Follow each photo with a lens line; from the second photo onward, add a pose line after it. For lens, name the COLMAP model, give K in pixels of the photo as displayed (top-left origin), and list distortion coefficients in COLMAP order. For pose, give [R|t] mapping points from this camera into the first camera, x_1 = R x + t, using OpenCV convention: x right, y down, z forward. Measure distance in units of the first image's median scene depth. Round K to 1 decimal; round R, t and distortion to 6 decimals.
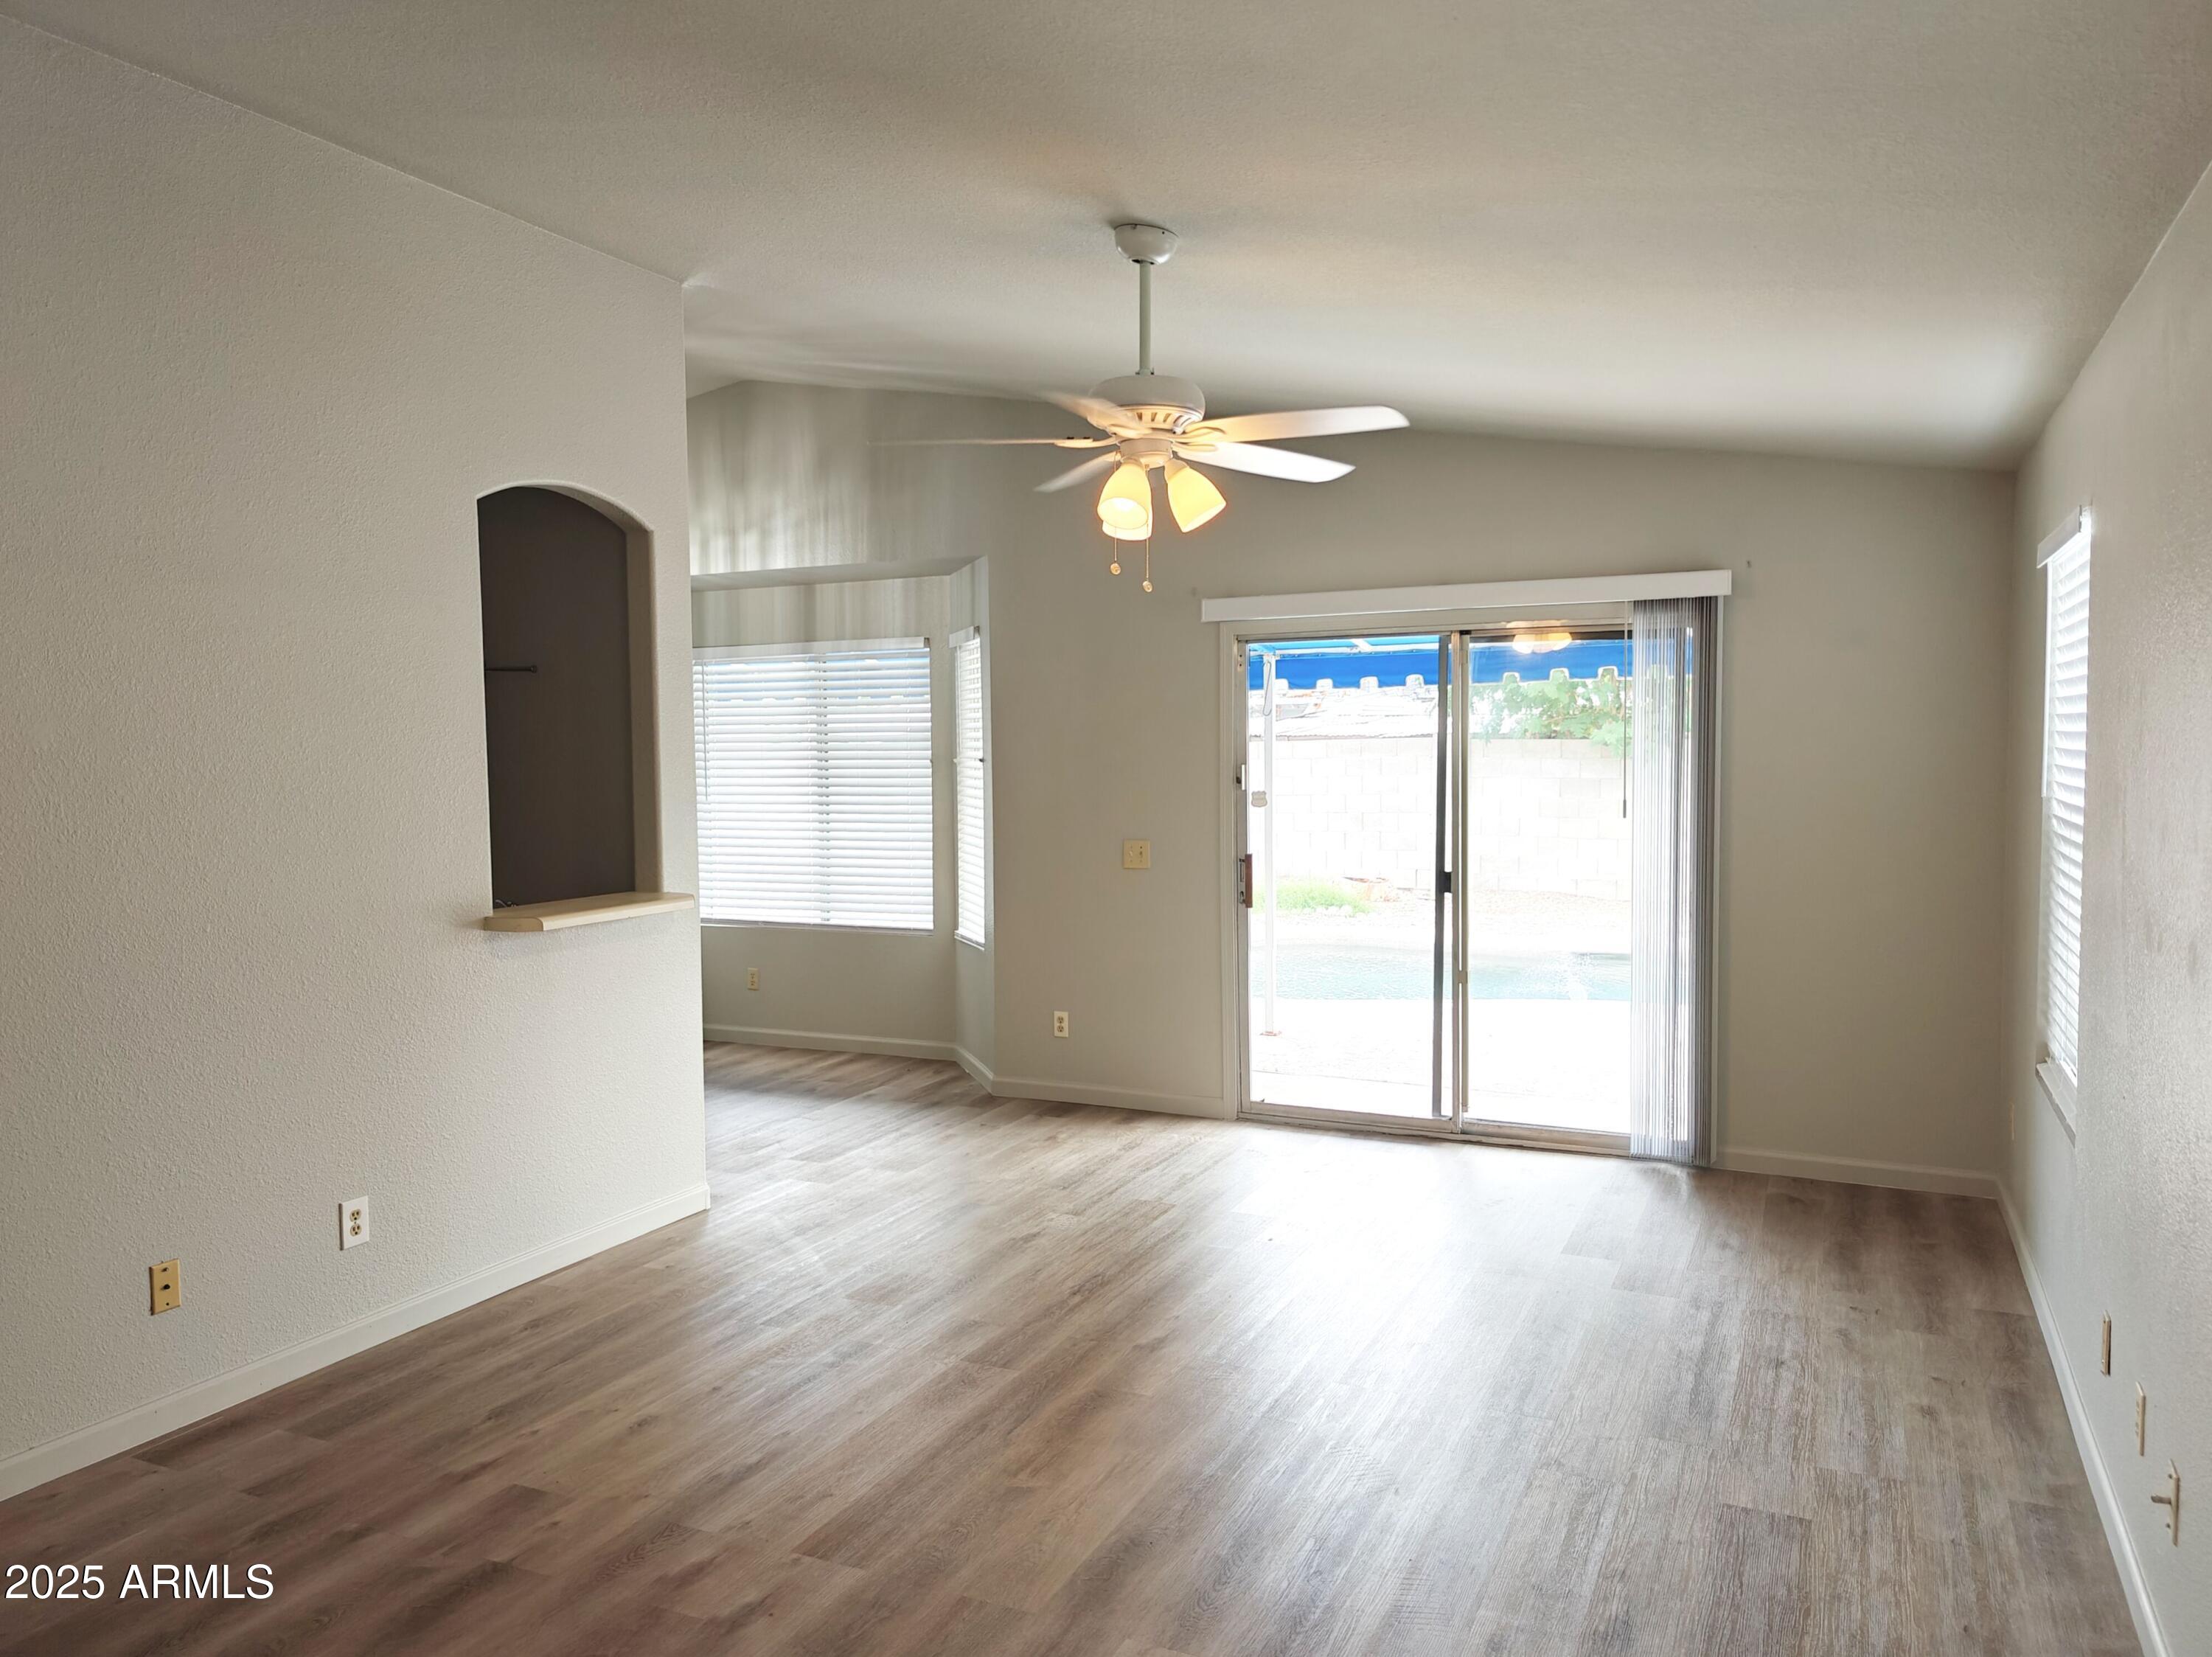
lens RADIAL K [[1550.5, 0, 1093.9], [0, 1550.5, 836.9], [0, 0, 1]] dist [0.046572, -0.038256]
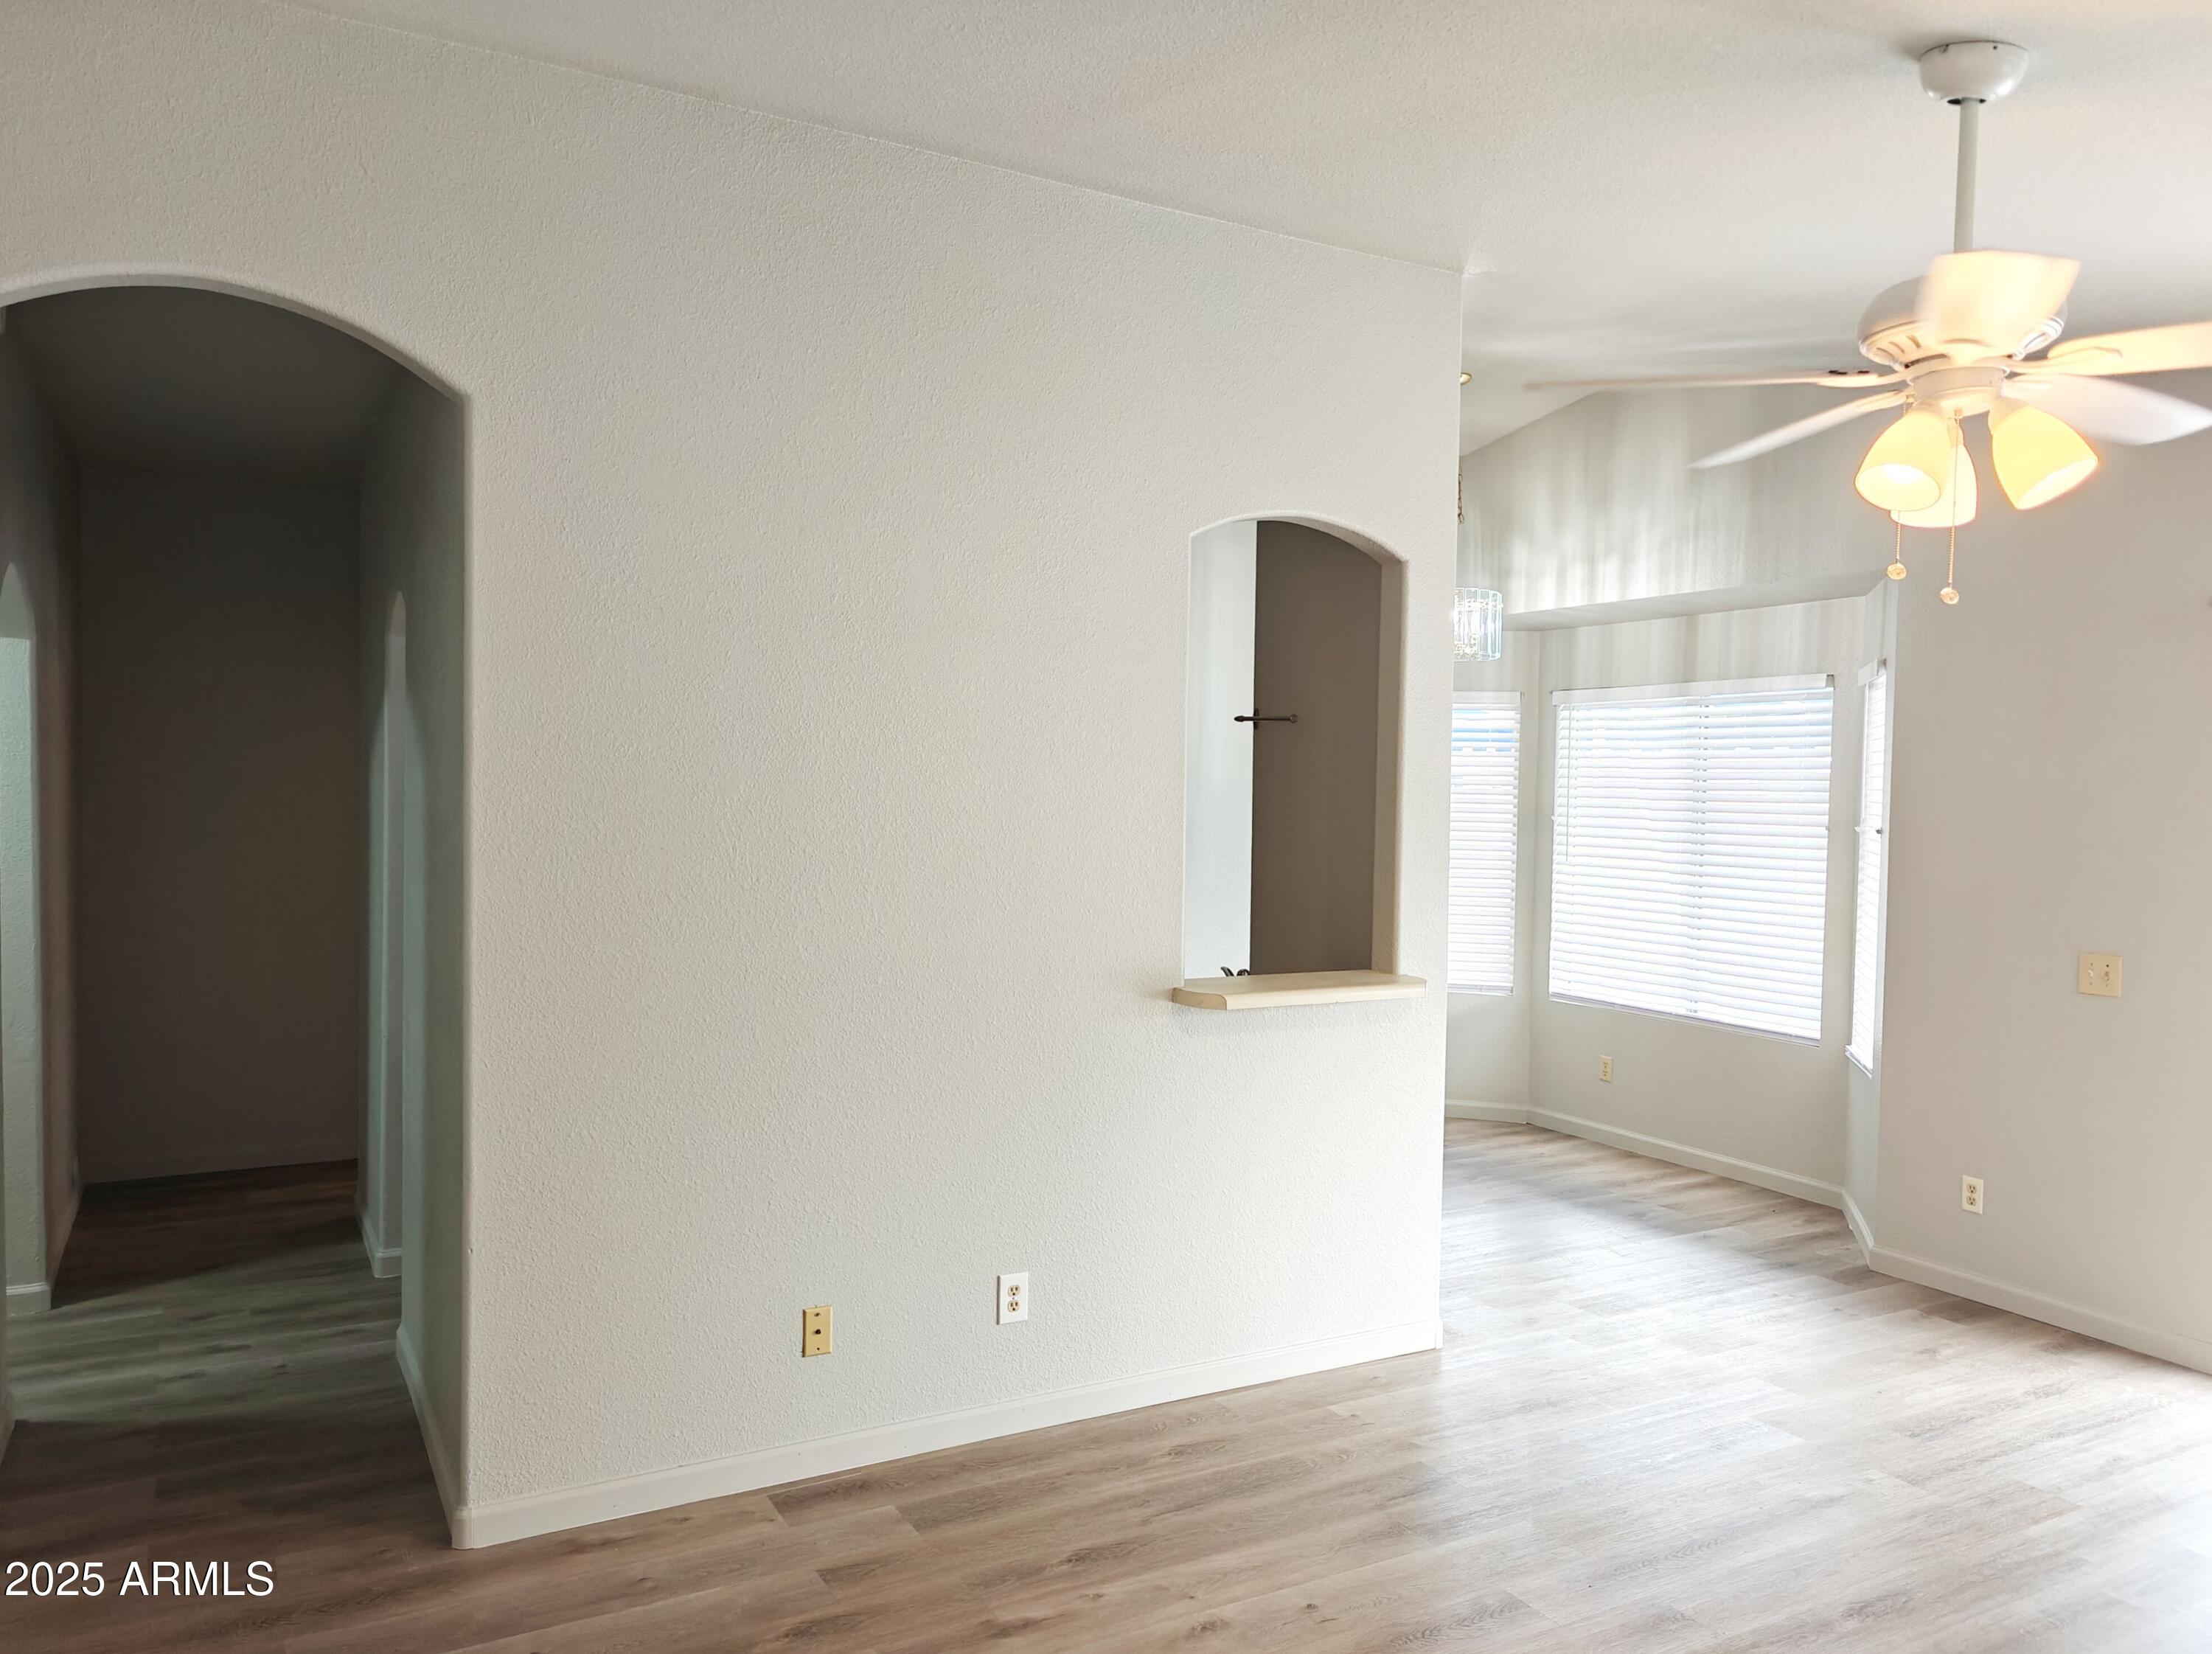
lens RADIAL K [[1568.4, 0, 1117.9], [0, 1568.4, 839.4], [0, 0, 1]] dist [0.046814, -0.048236]
pose [[0.816767, 0.044926, -0.575216, 0.092049], [-0.059418, 0.998213, -0.006407, -0.023629], [0.573900, 0.039412, 0.817976, 0.178199]]
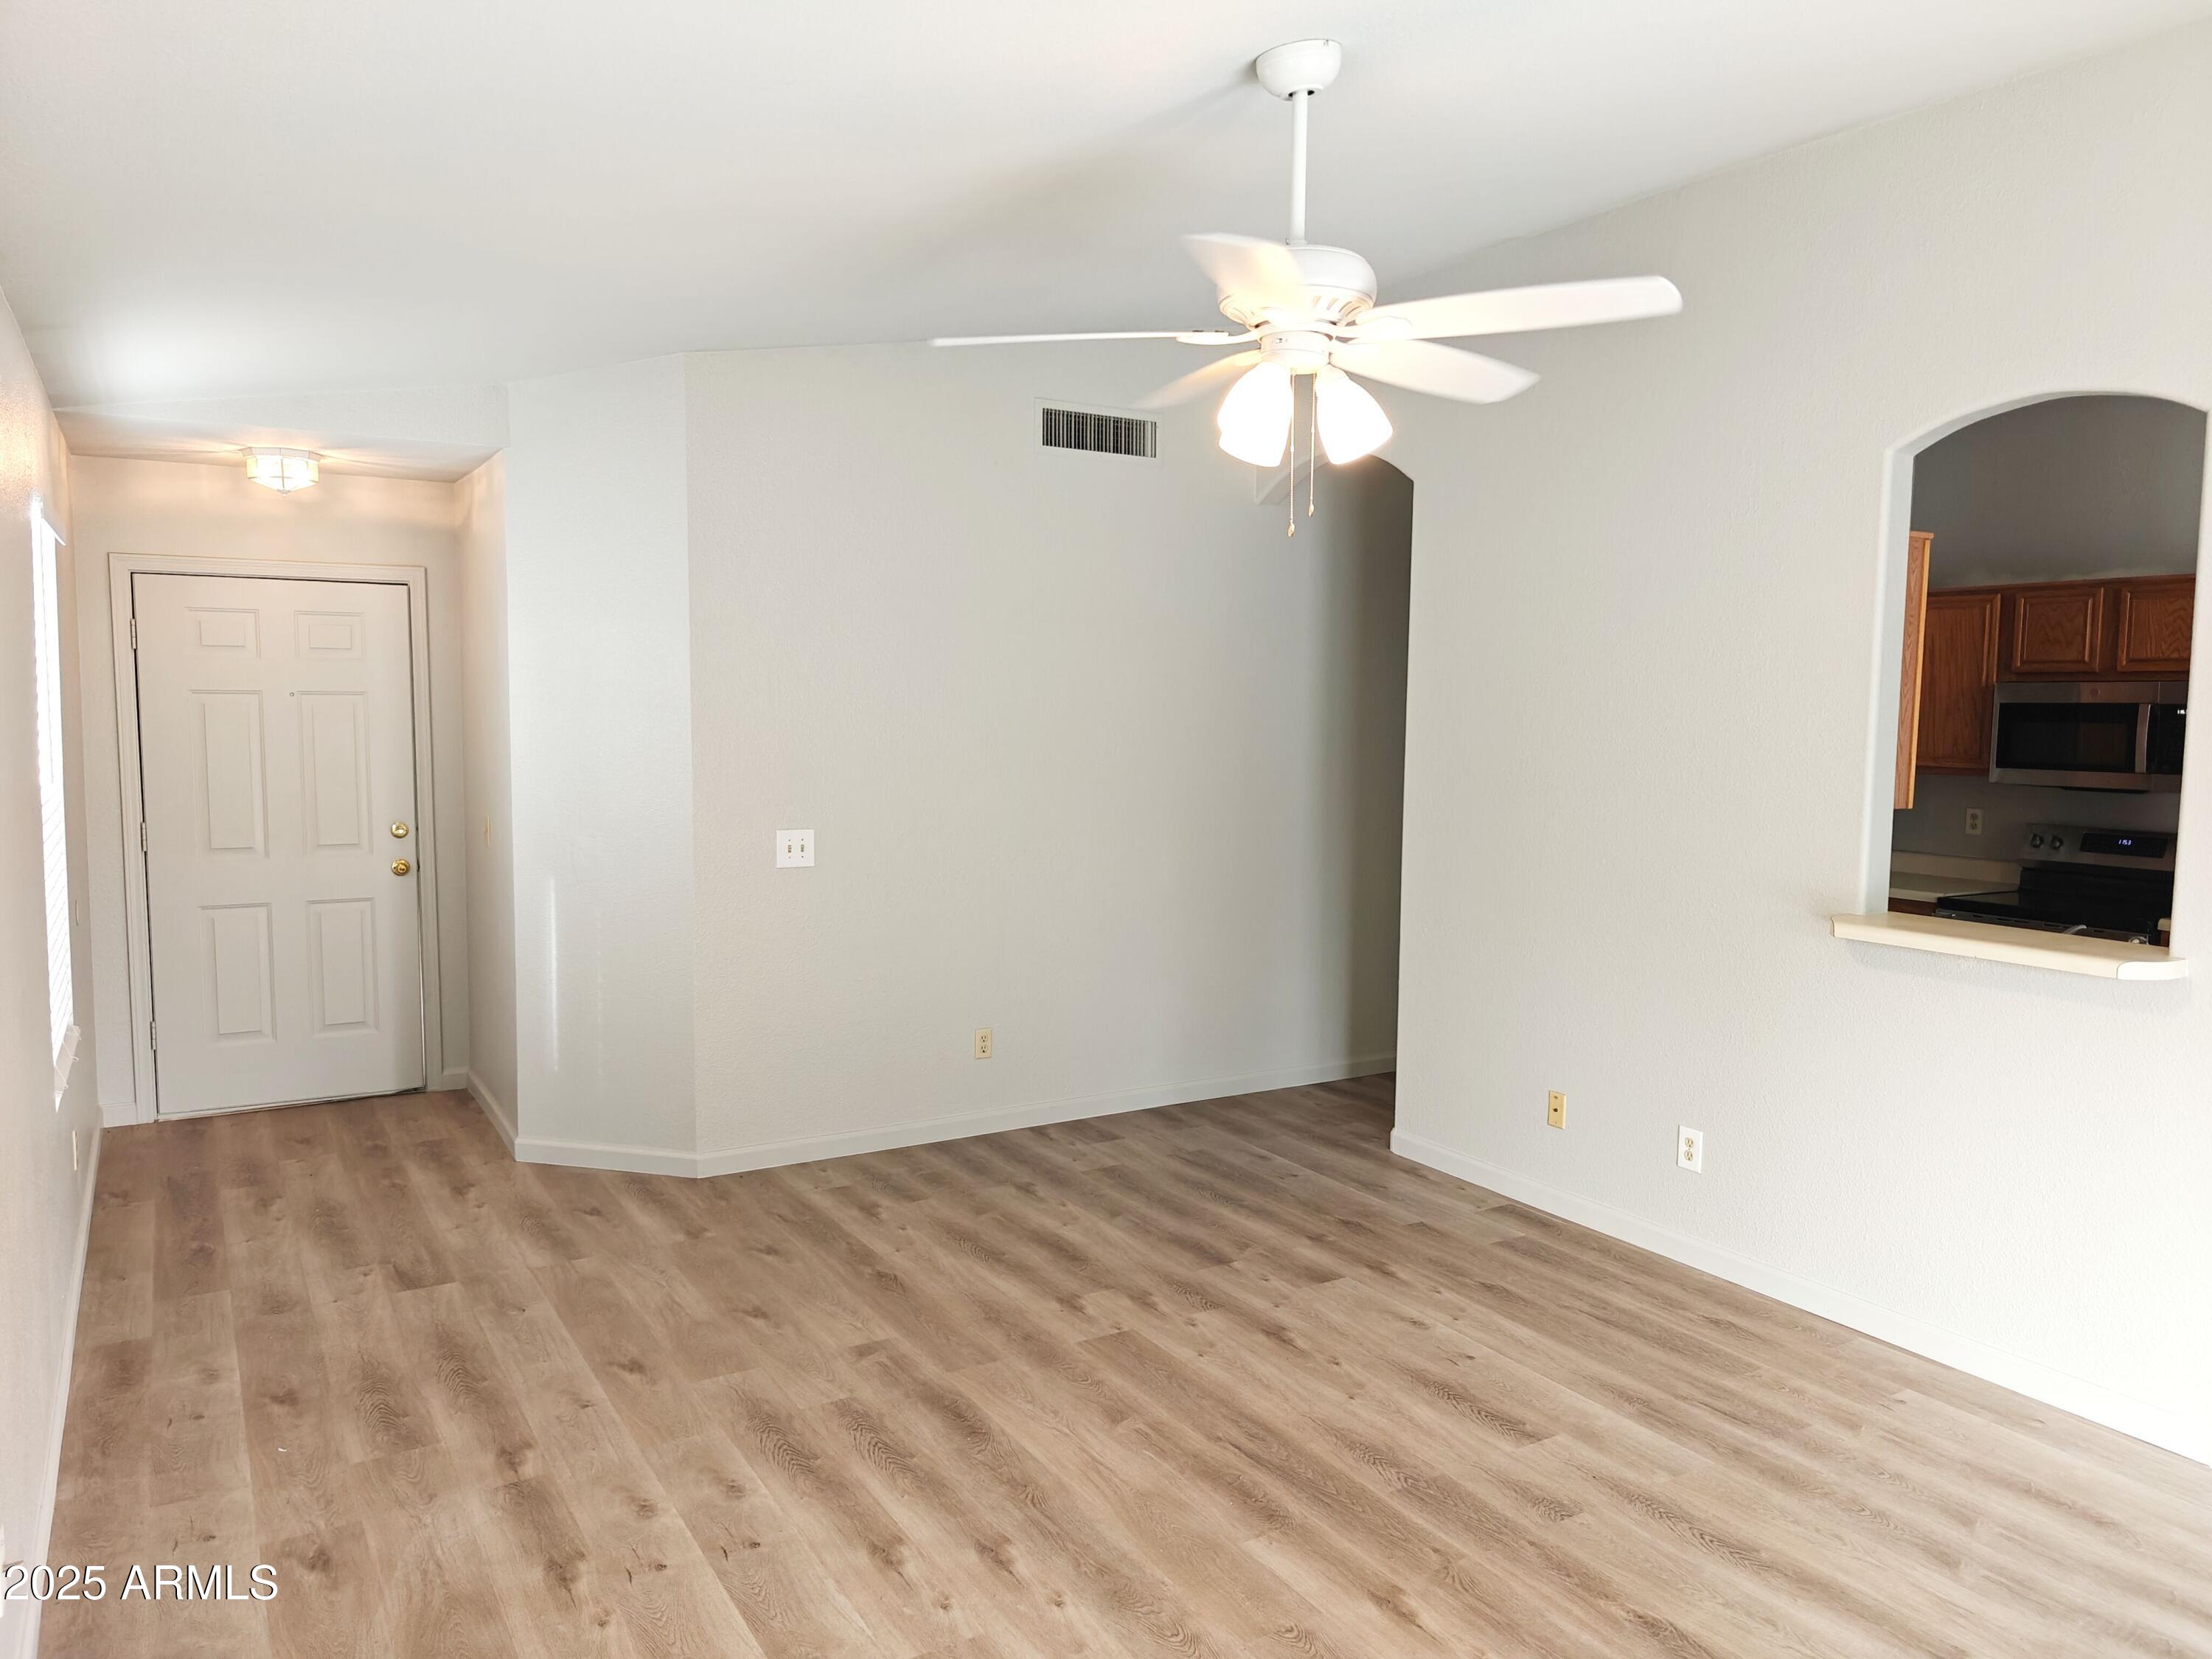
lens RADIAL K [[1550.4, 0, 1093.9], [0, 1550.4, 837.9], [0, 0, 1]] dist [0.046572, -0.038256]
pose [[-0.558880, 0.083369, -0.825047, 0.497863], [-0.048418, 0.989955, 0.132831, -0.074843], [0.827834, 0.114184, -0.549230, 0.926762]]
